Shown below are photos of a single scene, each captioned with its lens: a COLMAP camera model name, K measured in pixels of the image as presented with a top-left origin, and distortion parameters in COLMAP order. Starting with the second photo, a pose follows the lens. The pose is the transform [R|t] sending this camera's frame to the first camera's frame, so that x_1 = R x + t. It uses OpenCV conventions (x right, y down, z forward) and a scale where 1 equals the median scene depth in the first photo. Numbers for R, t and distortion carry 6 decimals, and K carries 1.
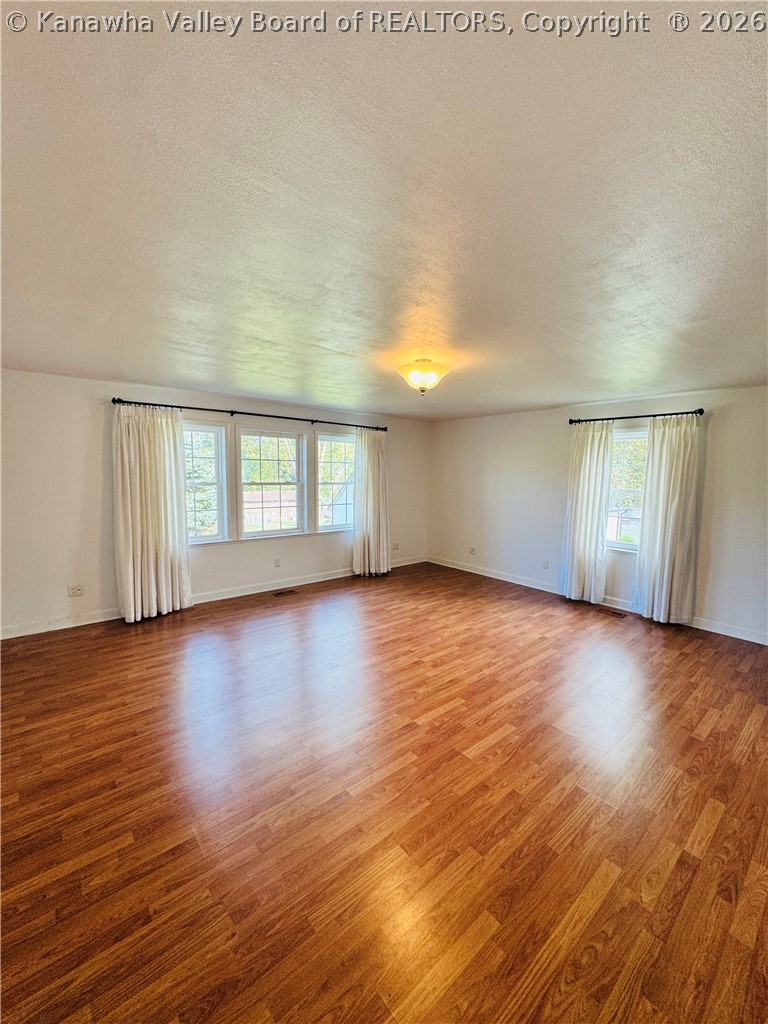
lens RADIAL K [[409.5, 0, 394.1], [0, 409.5, 516.9], [0, 0, 1]] dist [-0.005127, 0.000665]
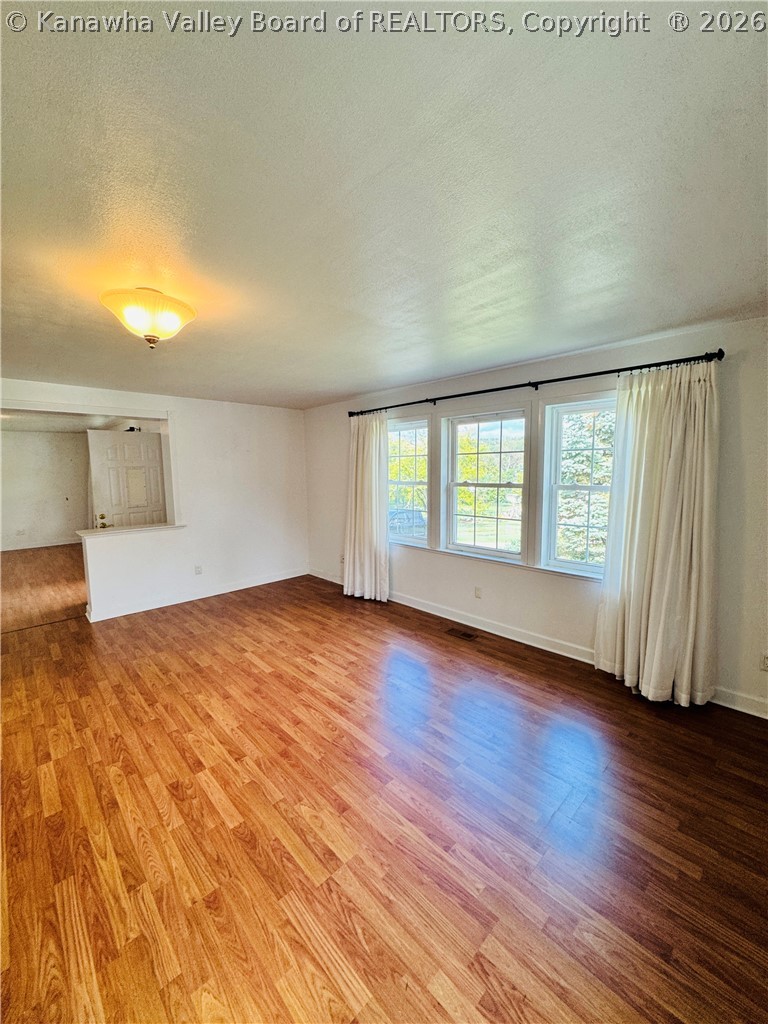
lens RADIAL K [[409.5, 0, 381.2], [0, 409.5, 514.4], [0, 0, 1]] dist [-0.005127, 0.000665]
pose [[0.041603, 0.094372, -0.994667, 0.552634], [-0.097093, 0.991199, 0.089982, -0.098953], [0.994405, 0.092831, 0.050399, 1.005926]]
